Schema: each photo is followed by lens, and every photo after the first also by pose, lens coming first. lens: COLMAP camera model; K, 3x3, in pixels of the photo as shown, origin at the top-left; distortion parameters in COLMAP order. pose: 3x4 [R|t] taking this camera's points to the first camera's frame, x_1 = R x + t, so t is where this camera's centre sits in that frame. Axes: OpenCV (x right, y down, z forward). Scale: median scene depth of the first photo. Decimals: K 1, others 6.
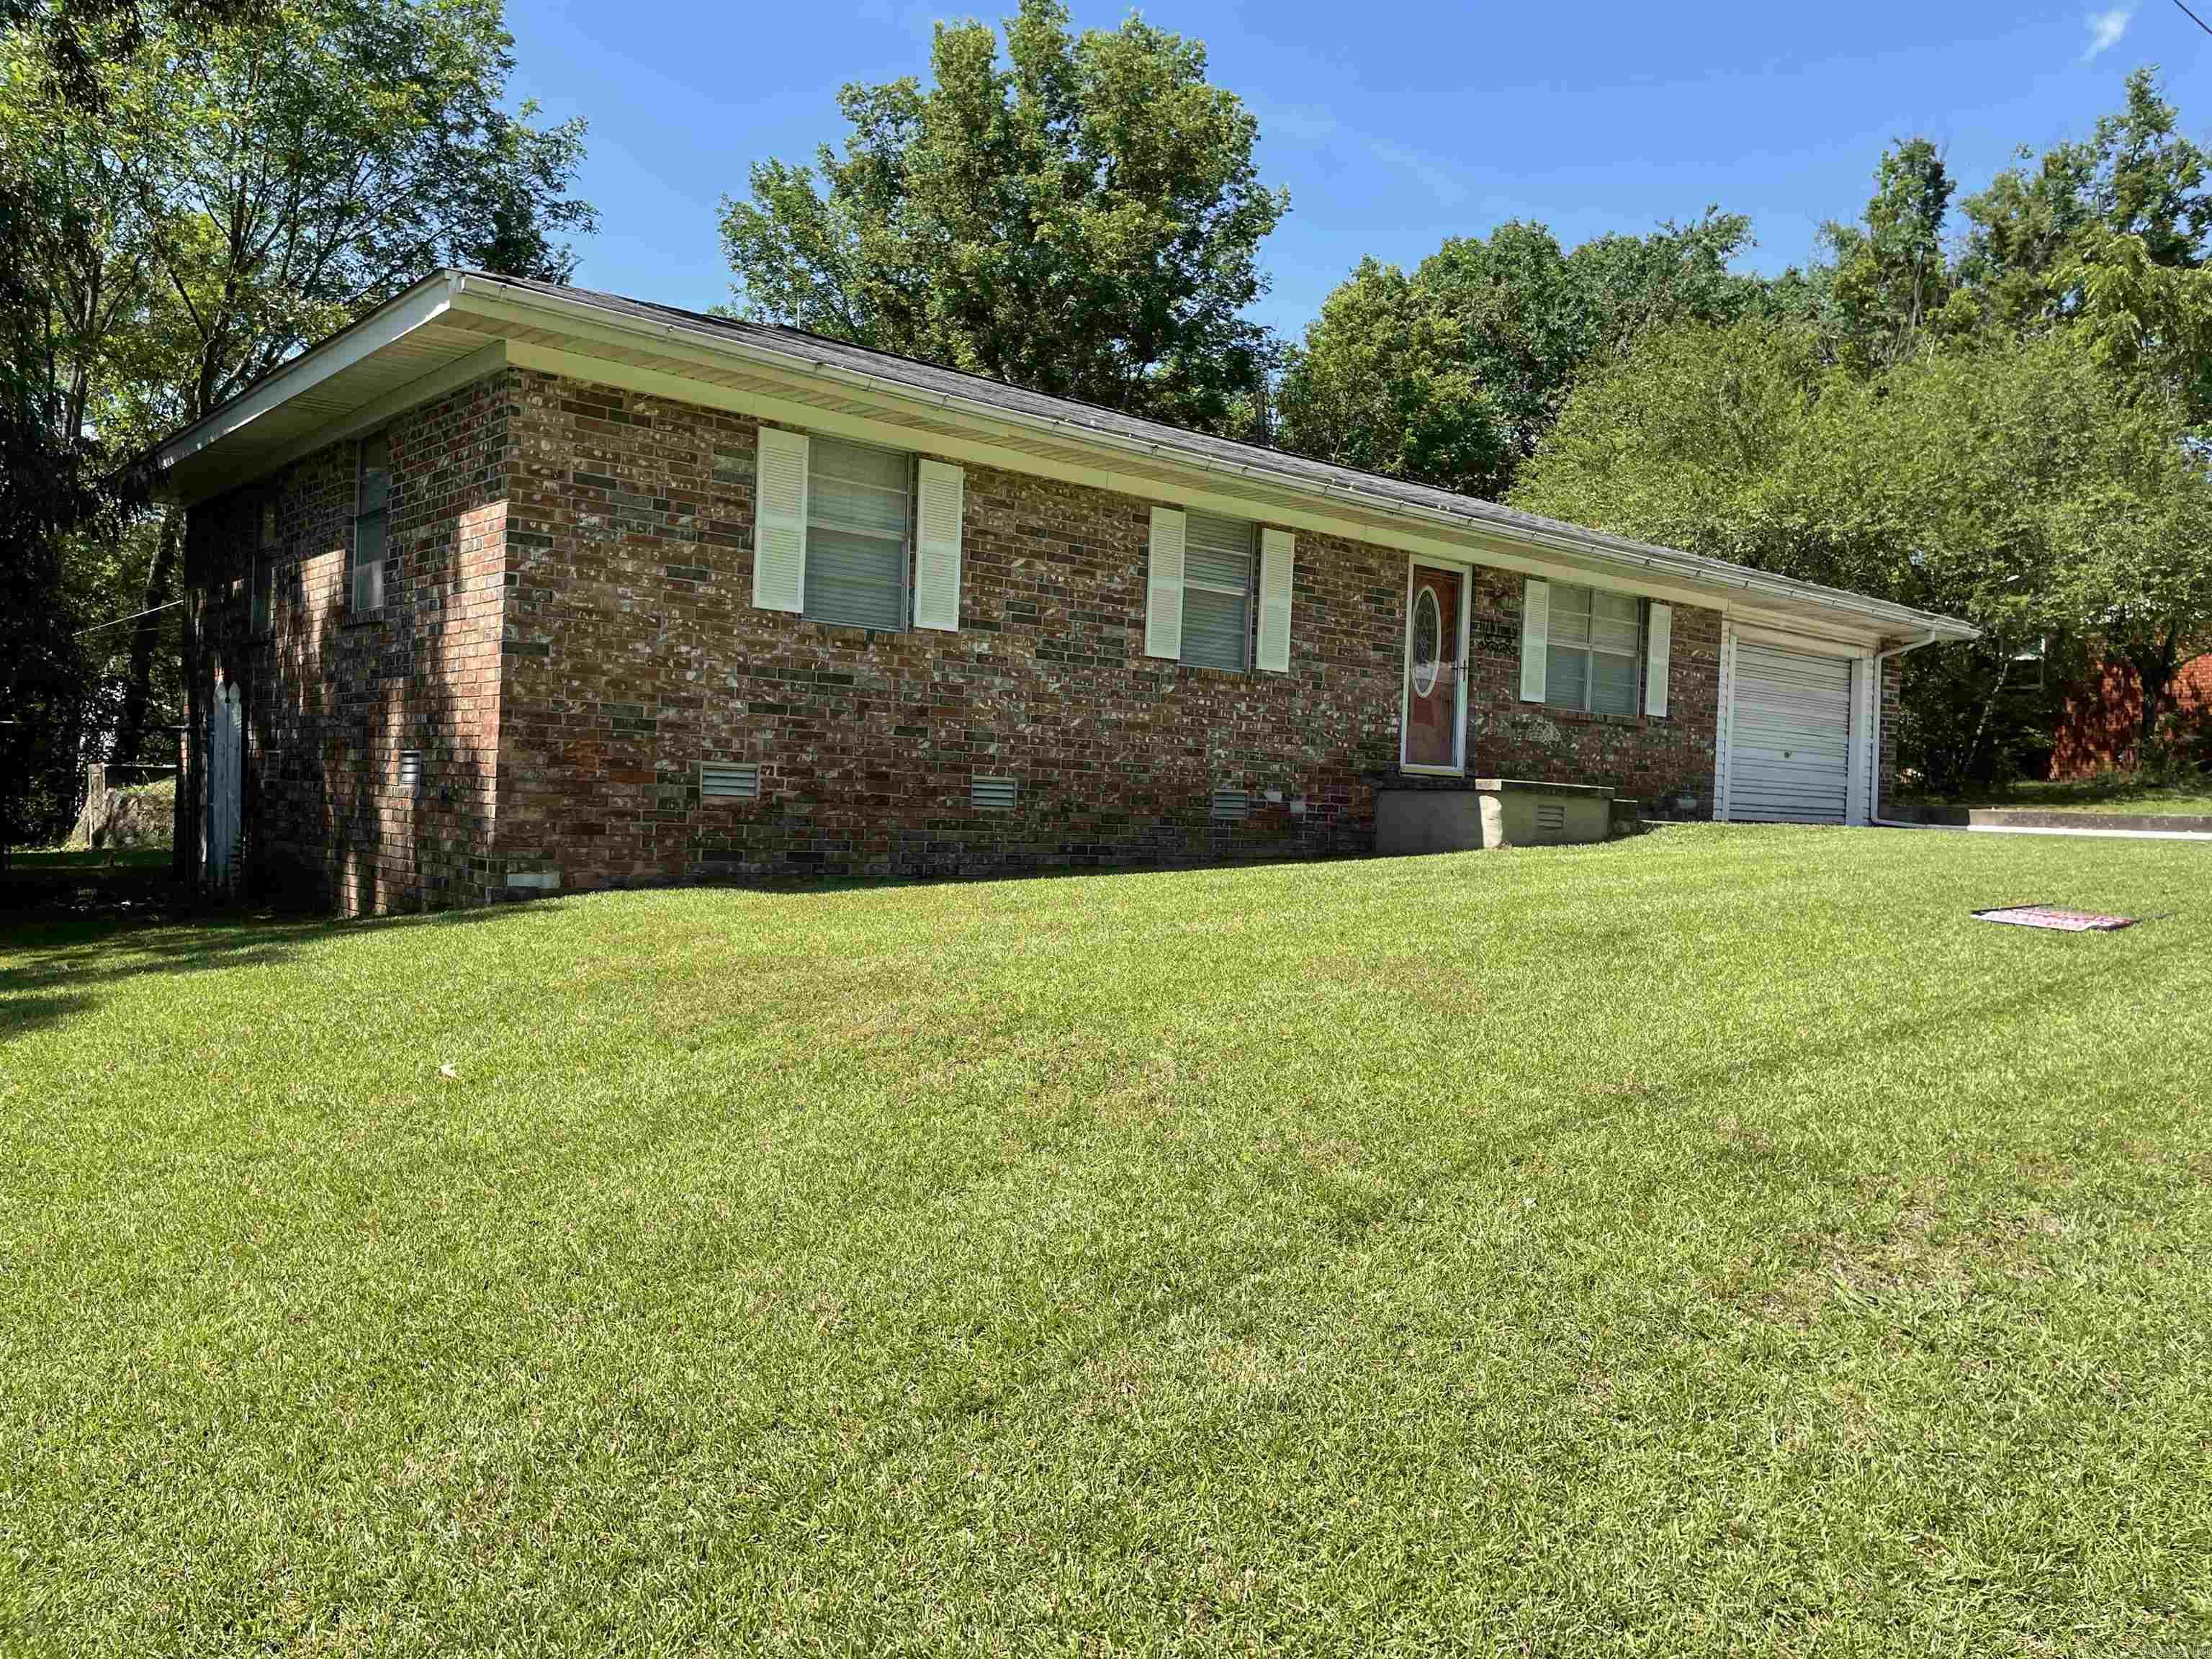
lens RADIAL K [[1700.2, 0, 1101.0], [0, 1700.2, 853.5], [0, 0, 1]] dist [0.085037, -0.111969]
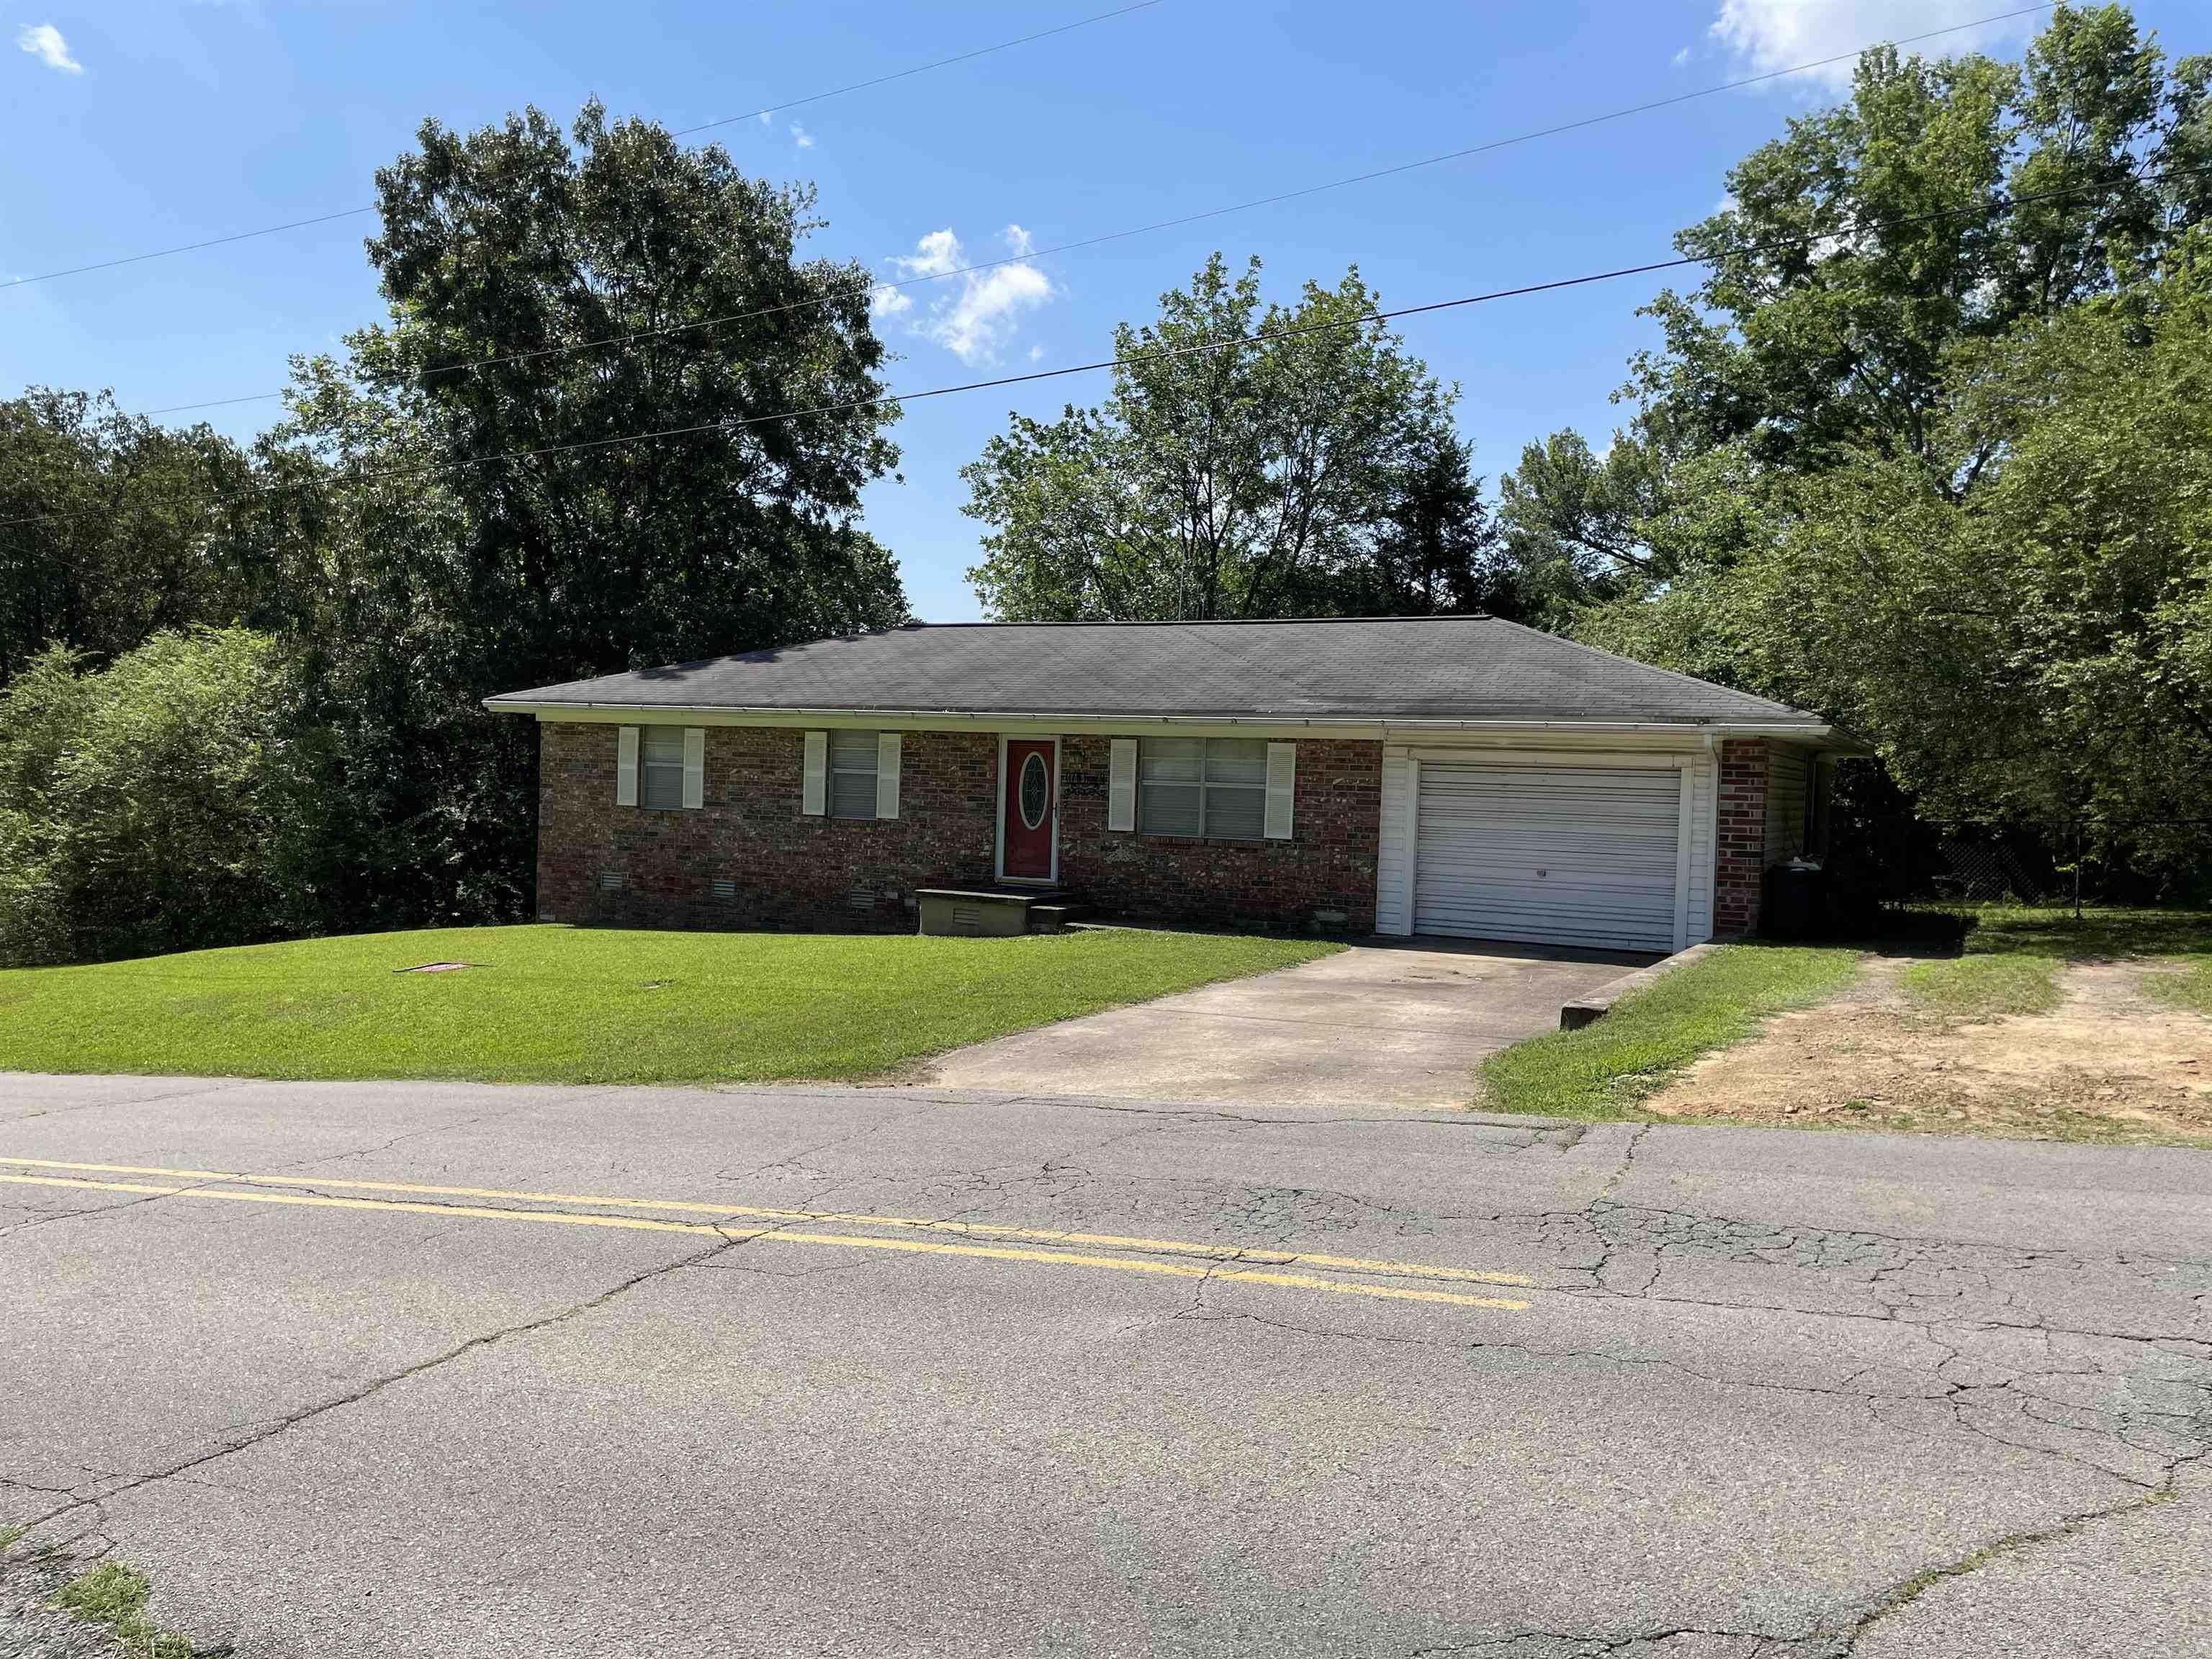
lens RADIAL K [[1700.2, 0, 1117.0], [0, 1700.2, 820.5], [0, 0, 1]] dist [0.085037, -0.111969]
pose [[0.374552, -0.002941, -0.927201, 1.876622], [-0.042267, 0.998901, -0.020243, -0.090118], [0.926242, 0.046772, 0.374016, 0.654902]]
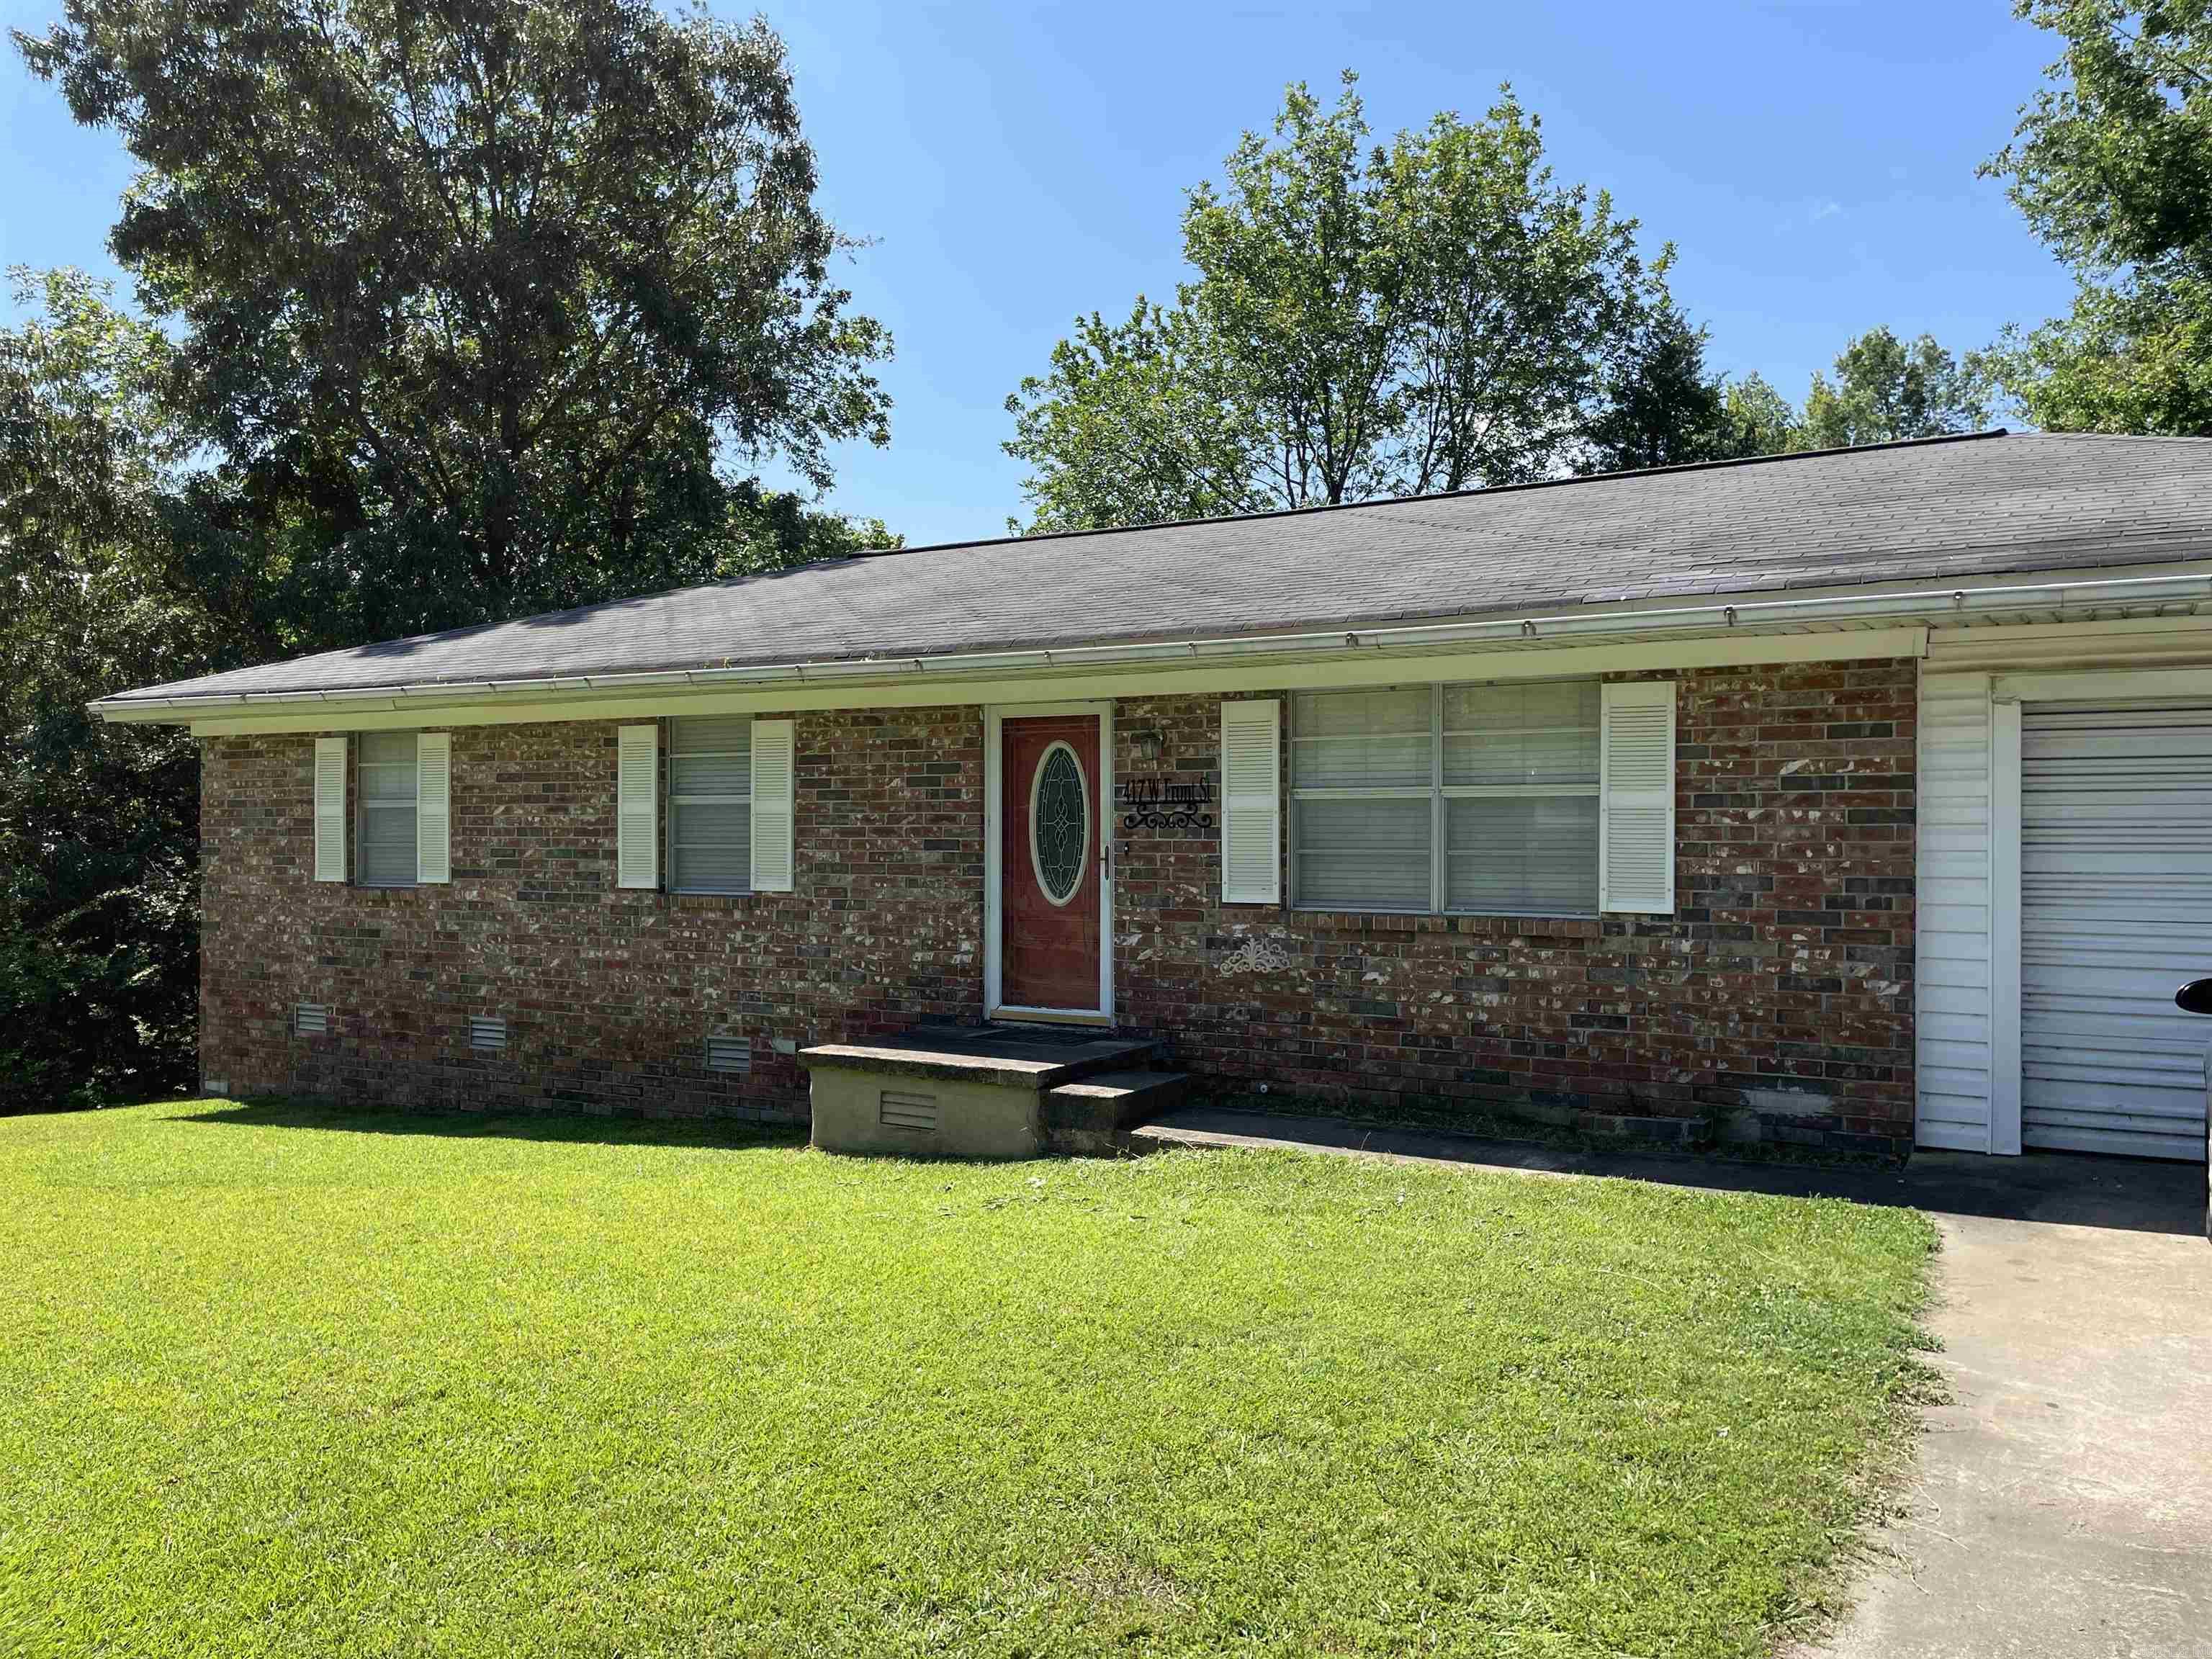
lens RADIAL K [[1700.2, 0, 1101.5], [0, 1700.2, 825.8], [0, 0, 1]] dist [0.085037, -0.111969]
pose [[0.319759, -0.043424, -0.946503, 1.017697], [-0.011303, 0.998703, -0.049638, -0.110260], [0.947431, 0.026570, 0.318854, 0.982186]]
